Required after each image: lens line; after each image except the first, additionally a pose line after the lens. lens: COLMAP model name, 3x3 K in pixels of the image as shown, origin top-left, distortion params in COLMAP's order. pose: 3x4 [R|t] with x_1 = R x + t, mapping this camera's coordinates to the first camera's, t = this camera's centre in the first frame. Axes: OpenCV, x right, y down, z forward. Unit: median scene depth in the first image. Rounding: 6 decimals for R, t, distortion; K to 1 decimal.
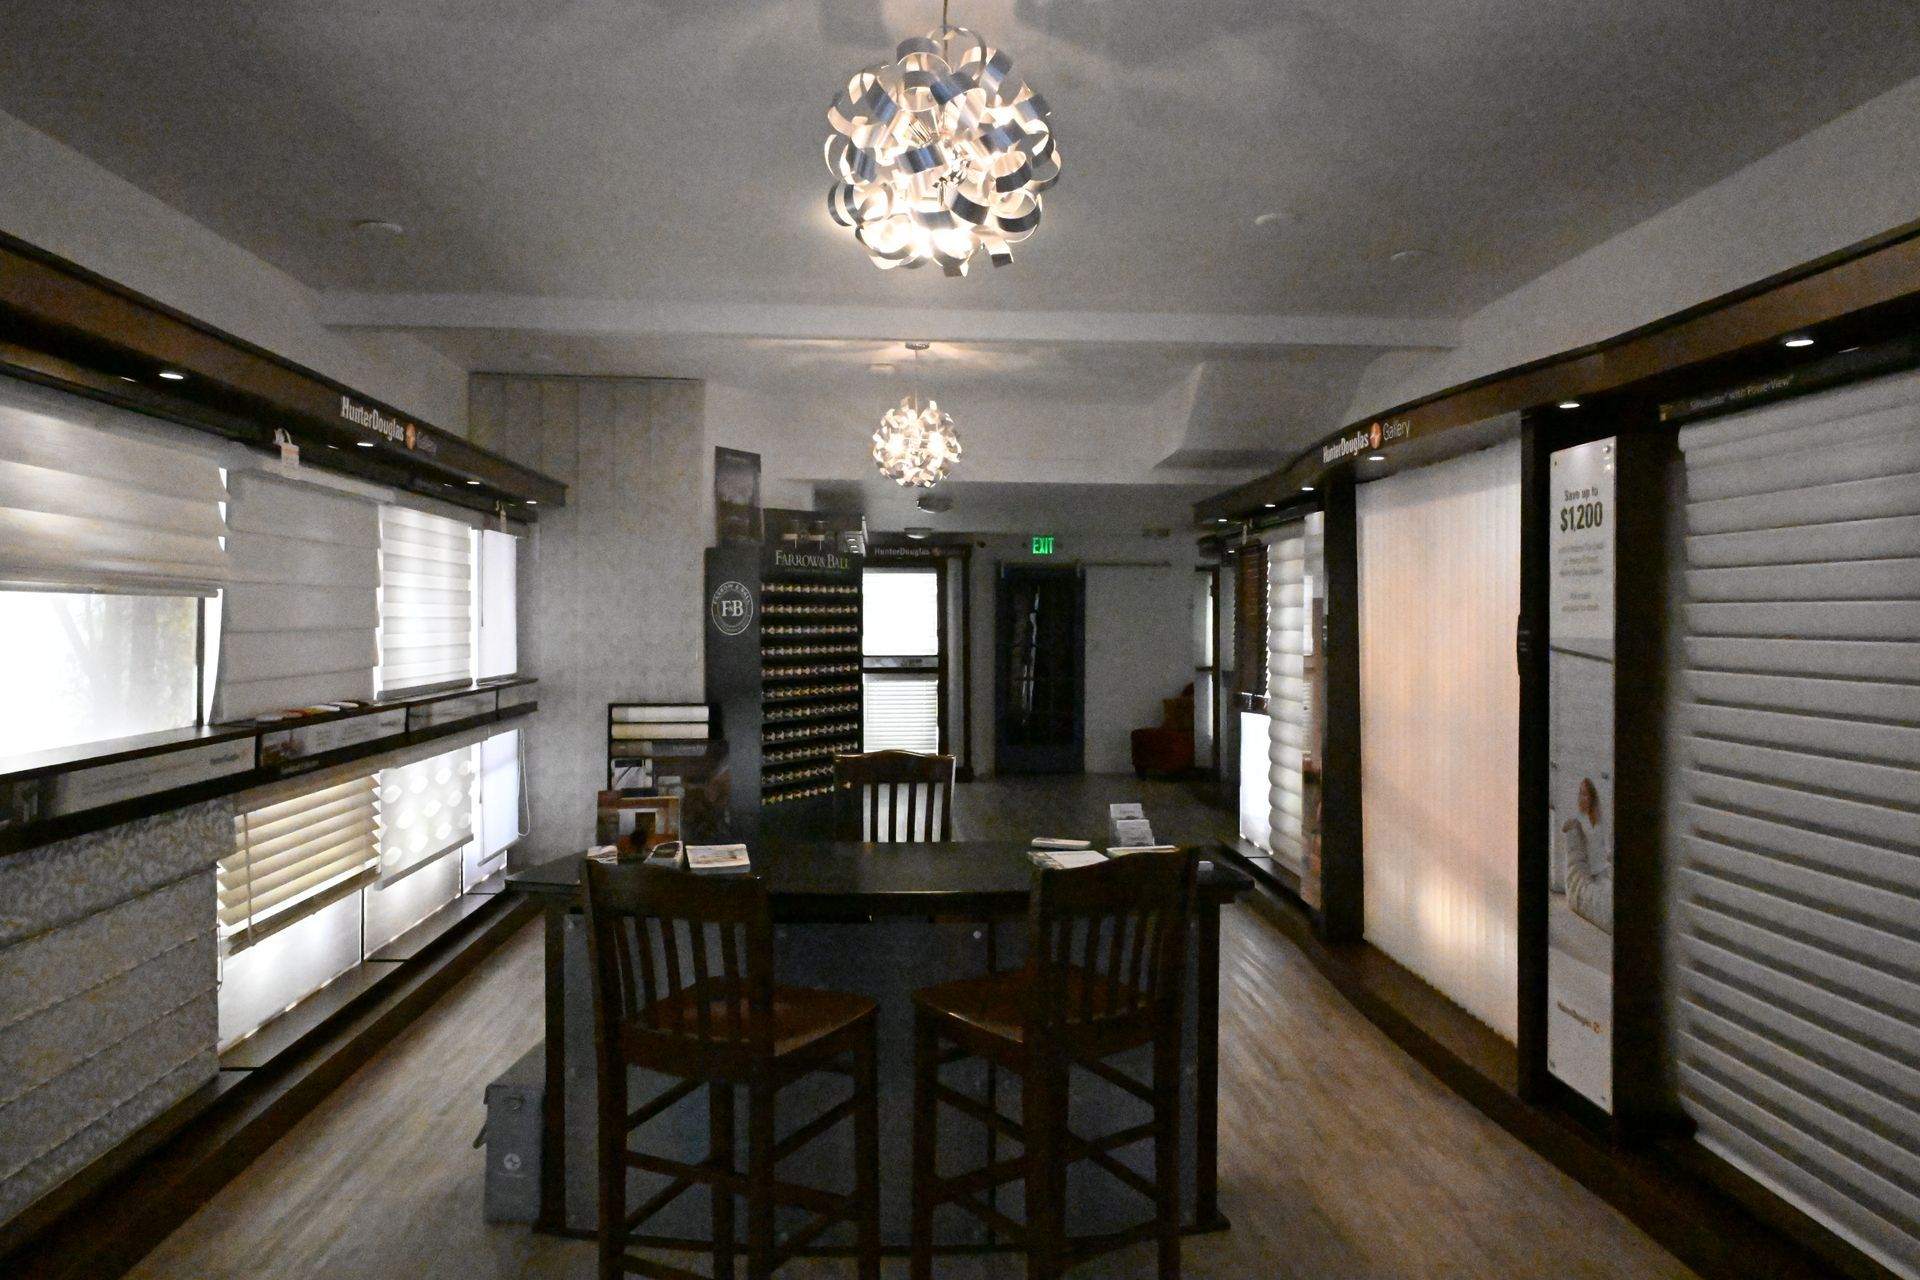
lens RADIAL K [[1282.7, 0, 958.9], [0, 1282.7, 644.9], [0, 0, 1]] dist [-0.005504, 0.014048]
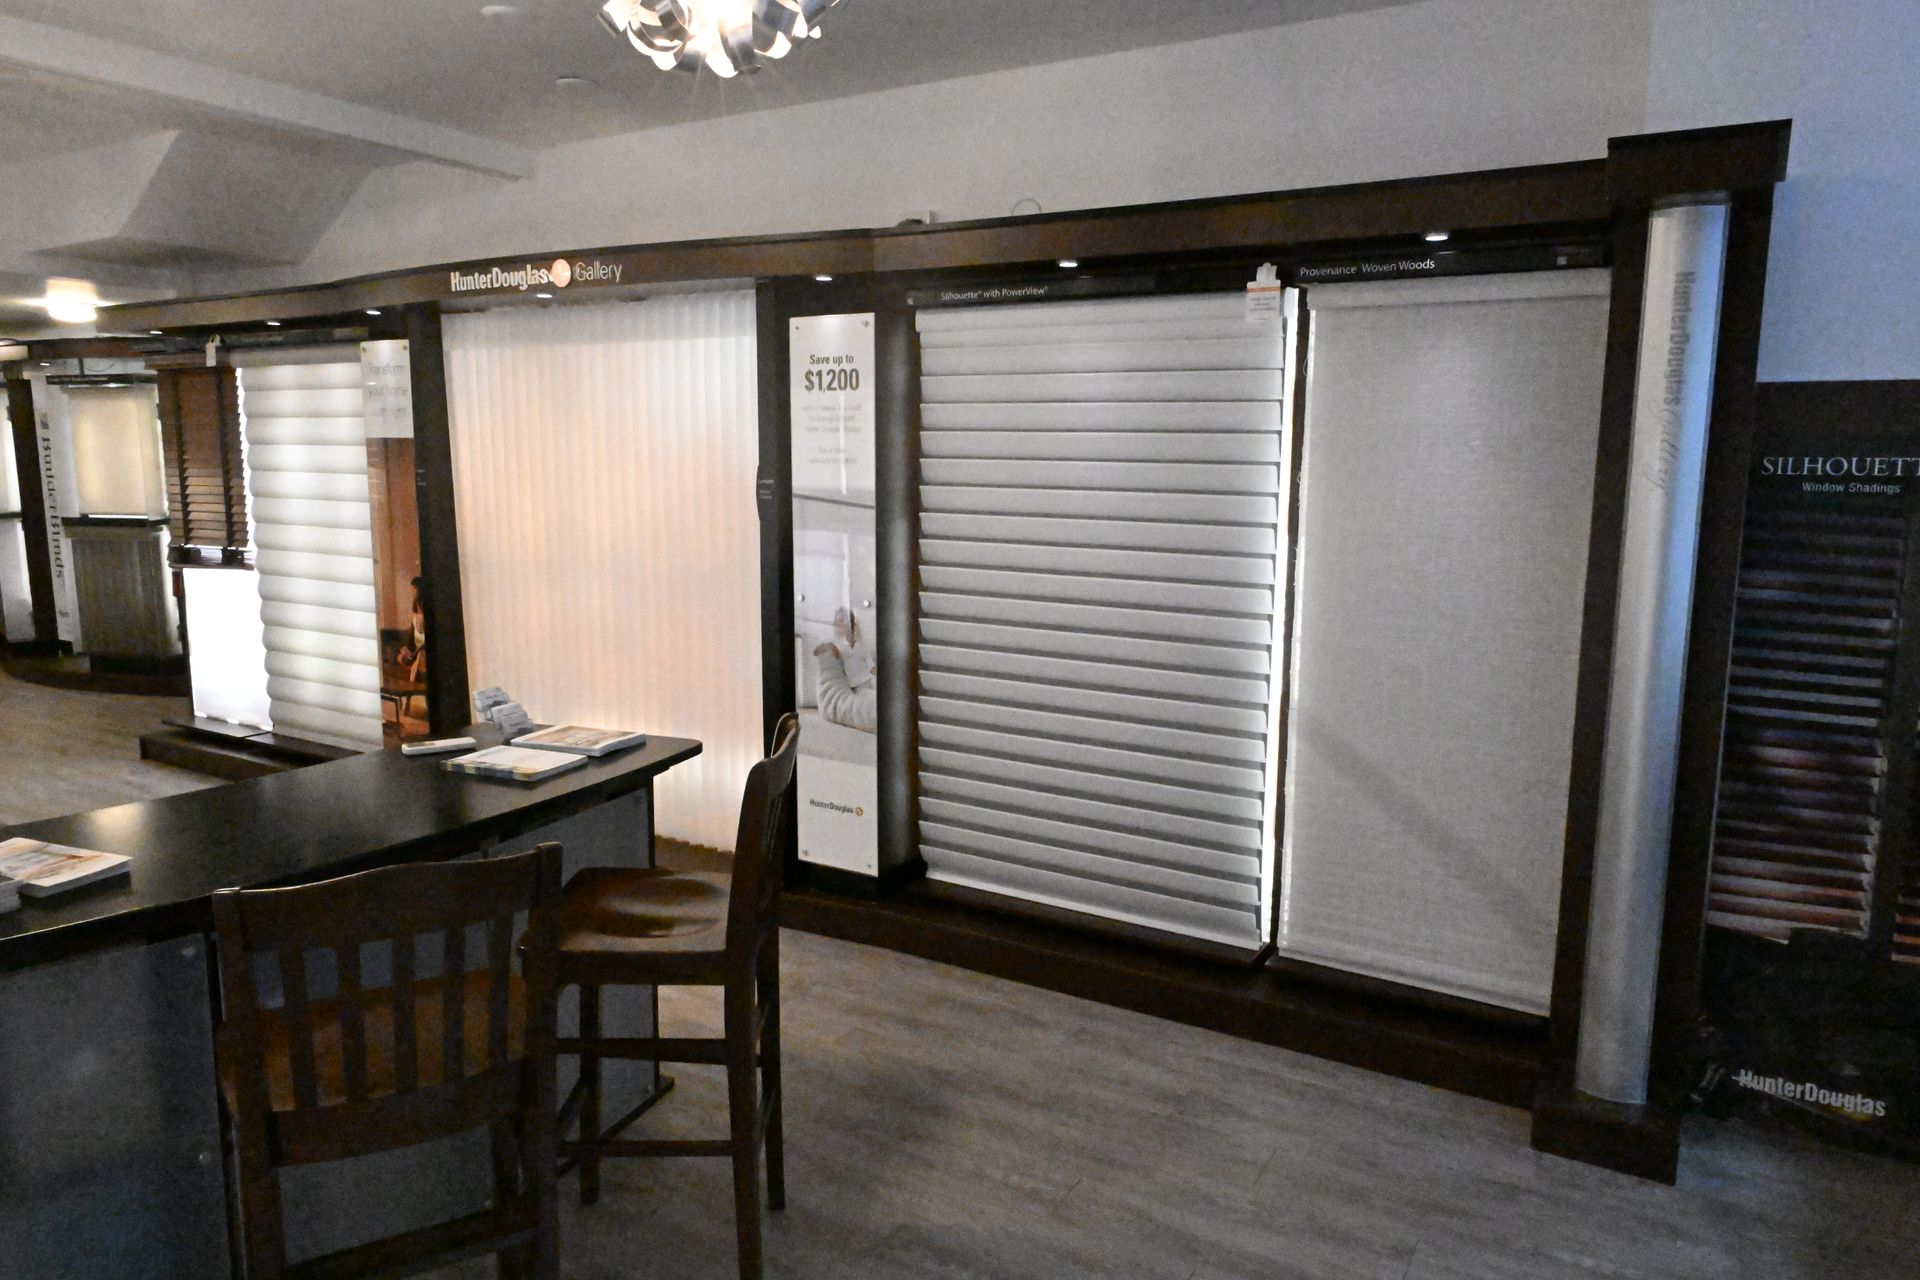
lens RADIAL K [[1283.9, 0, 970.0], [0, 1283.9, 642.1], [0, 0, 1]] dist [-0.000927, -0.000936]
pose [[0.557522, -0.120487, 0.821372, -0.262824], [0.008520, 0.990190, 0.139468, -0.017343], [-0.830118, -0.070758, 0.553080, 0.159280]]
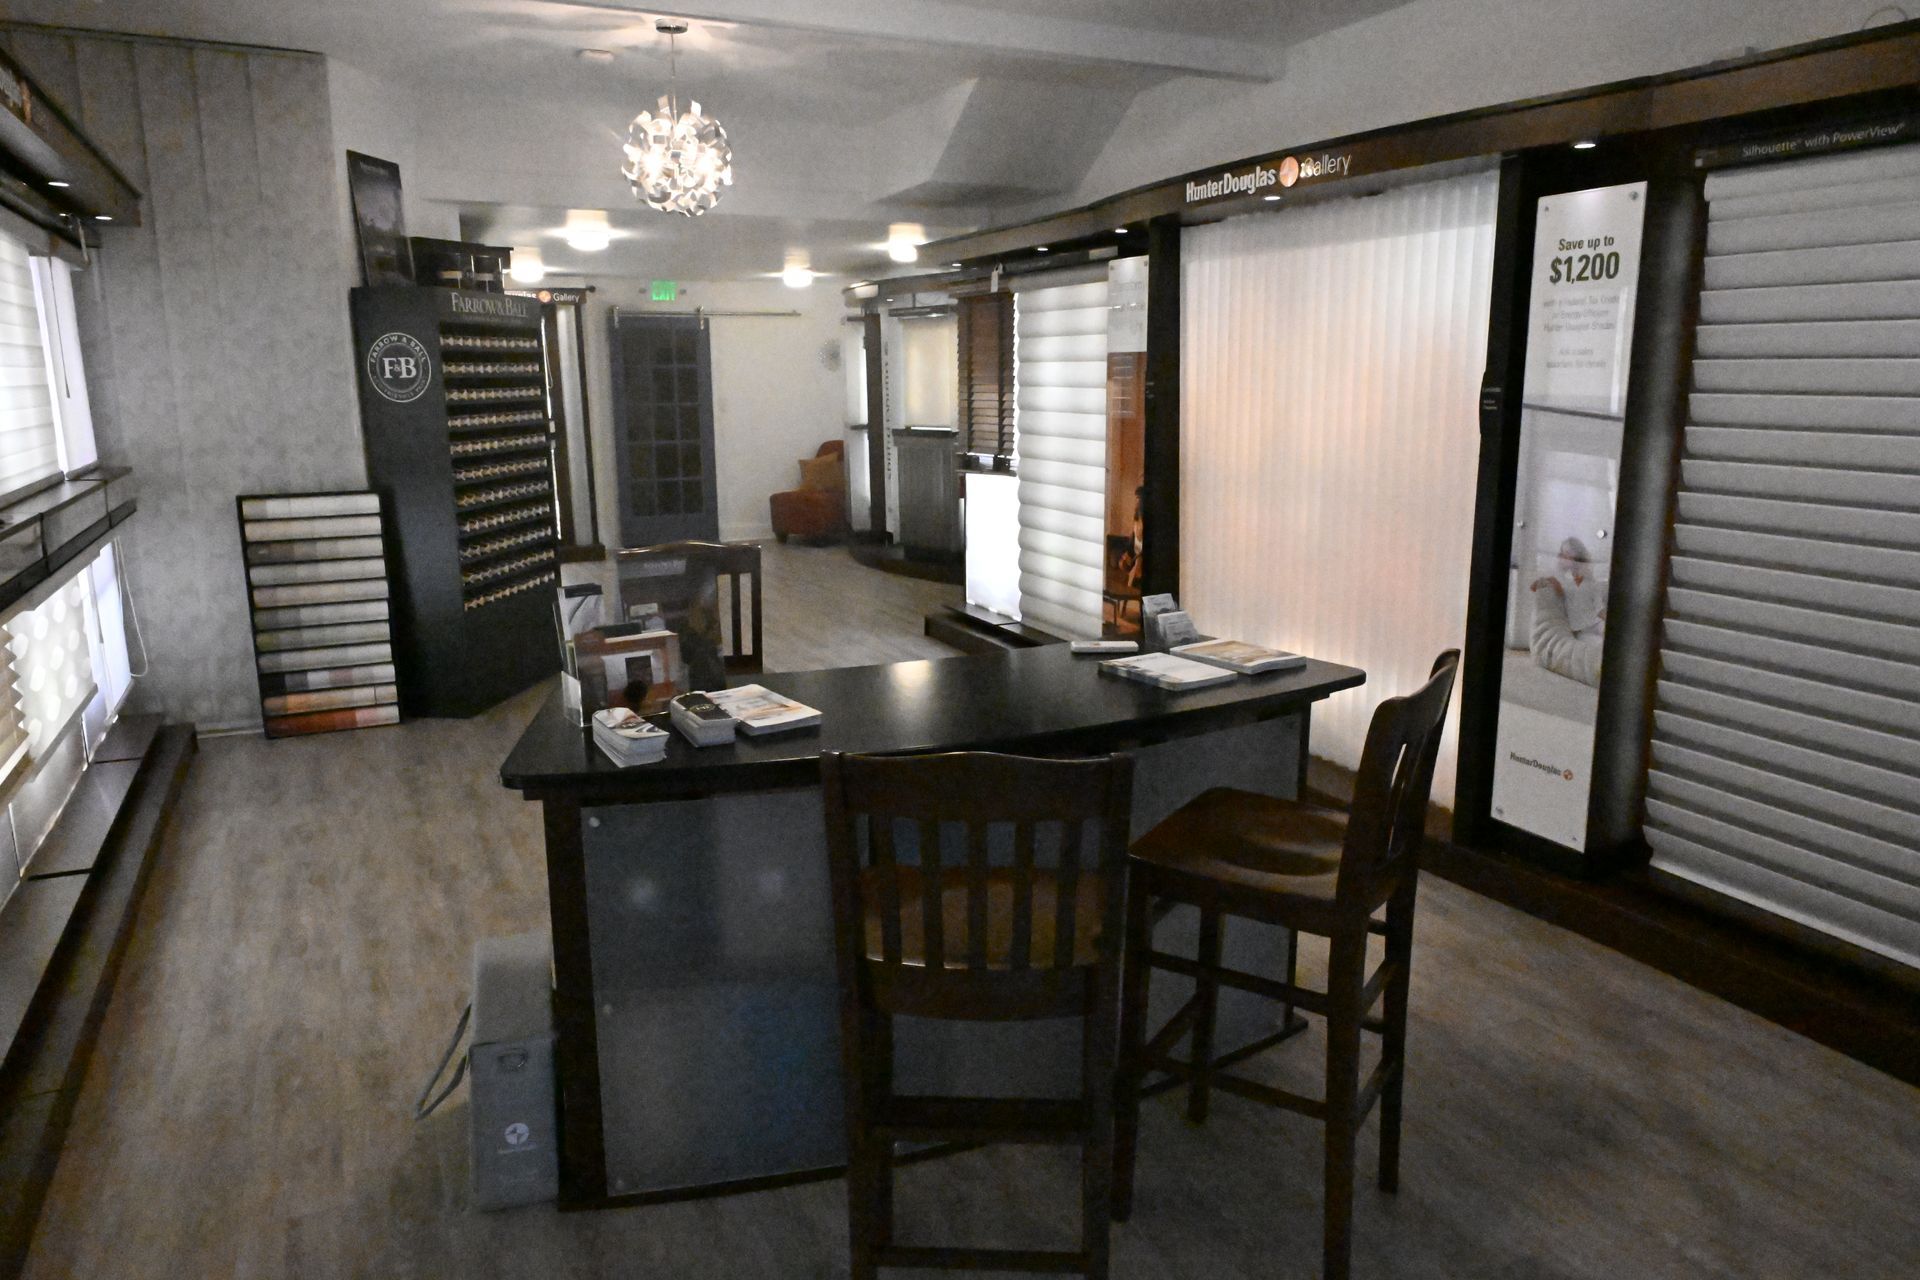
lens RADIAL K [[1285.9, 0, 955.5], [0, 1285.9, 639.8], [0, 0, 1]] dist [0.001713, -0.004811]
pose [[0.925392, -0.086650, 0.368974, -0.214069], [0.016806, 0.981939, 0.188450, -0.009629], [-0.378639, -0.168189, 0.910134, 0.158755]]
